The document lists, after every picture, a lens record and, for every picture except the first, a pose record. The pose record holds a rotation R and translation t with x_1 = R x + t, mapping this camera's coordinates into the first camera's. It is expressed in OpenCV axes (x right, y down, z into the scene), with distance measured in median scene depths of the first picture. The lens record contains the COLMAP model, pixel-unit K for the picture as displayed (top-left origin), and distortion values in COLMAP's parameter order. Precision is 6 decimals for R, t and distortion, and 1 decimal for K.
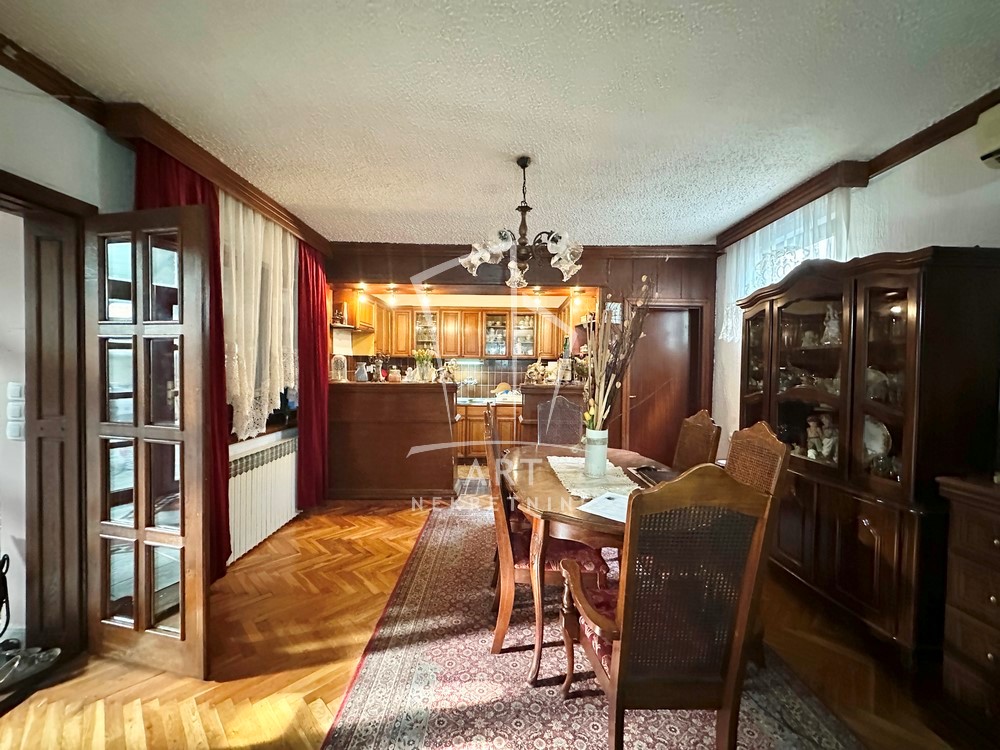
lens RADIAL K [[403.3, 0, 500.0], [0, 403.3, 375.0], [0, 0, 1]] dist [0.000109, 0.000112]
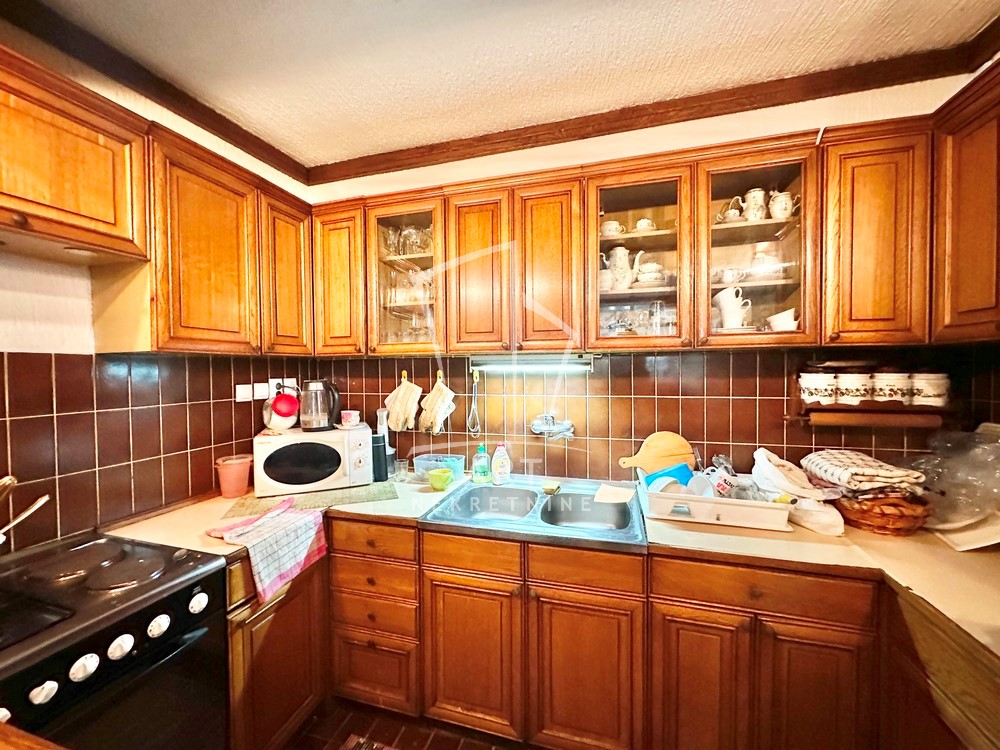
lens RADIAL K [[403.3, 0, 500.0], [0, 403.3, 375.0], [0, 0, 1]] dist [0.000109, 0.000112]
pose [[0.957220, -0.017620, -0.288823, -0.020834], [0.016797, 0.999845, -0.005327, -0.025000], [0.288872, 0.000248, 0.957368, 0.708900]]
